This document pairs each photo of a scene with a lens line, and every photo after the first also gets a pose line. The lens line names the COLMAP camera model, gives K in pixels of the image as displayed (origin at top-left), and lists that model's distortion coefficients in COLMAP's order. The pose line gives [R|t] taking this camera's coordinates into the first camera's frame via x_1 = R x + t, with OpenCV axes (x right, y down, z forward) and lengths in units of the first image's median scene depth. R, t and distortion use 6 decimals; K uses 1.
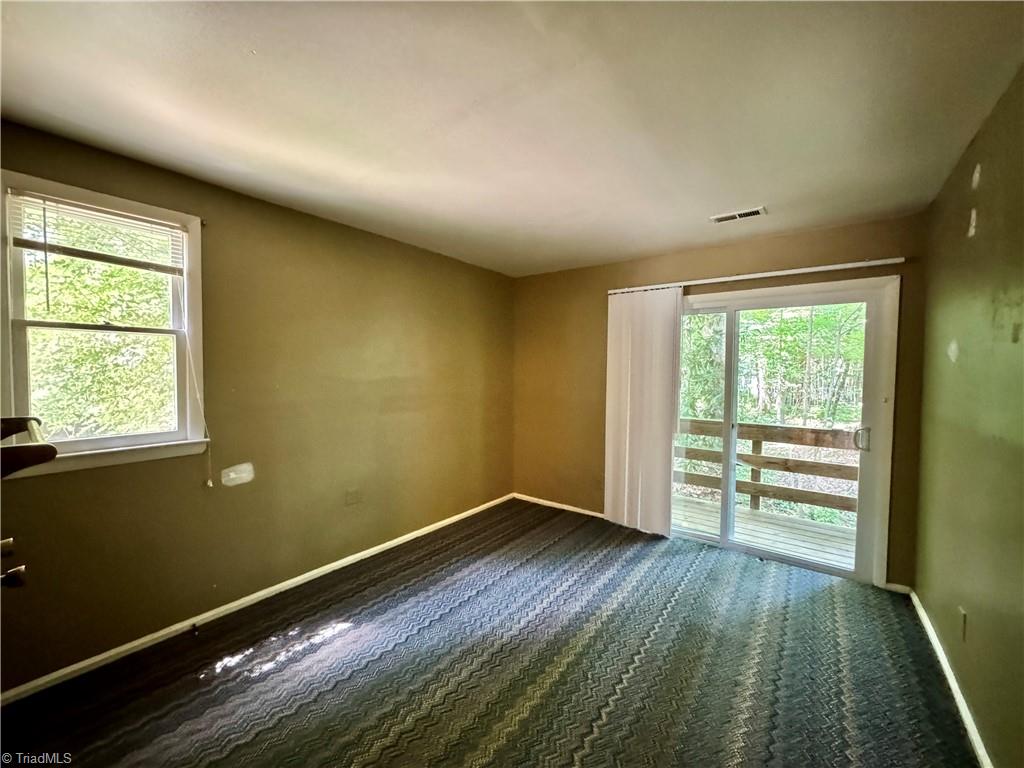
lens RADIAL K [[405.9, 0, 511.0], [0, 405.9, 382.6], [0, 0, 1]] dist [-0.003580, -0.000078]
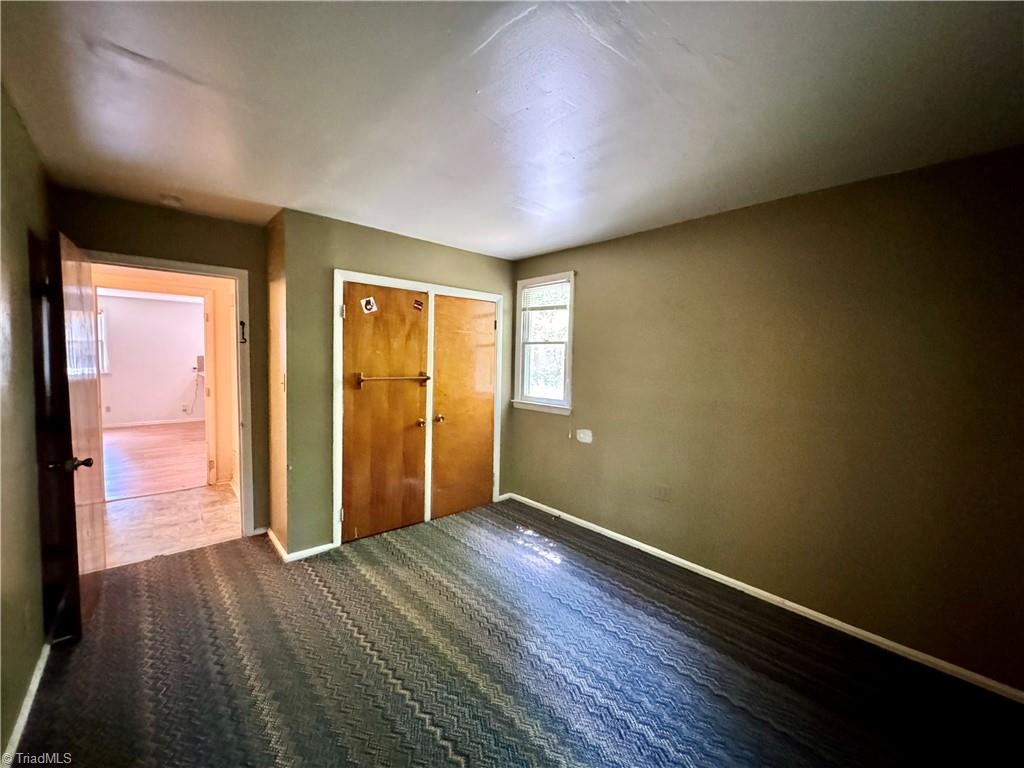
lens RADIAL K [[405.9, 0, 511.0], [0, 405.9, 382.6], [0, 0, 1]] dist [-0.003580, -0.000078]
pose [[-0.185324, 0.044706, -0.981660, 0.896137], [-0.055723, 0.996879, 0.055919, -0.038075], [0.981096, 0.065064, -0.182254, 1.080613]]
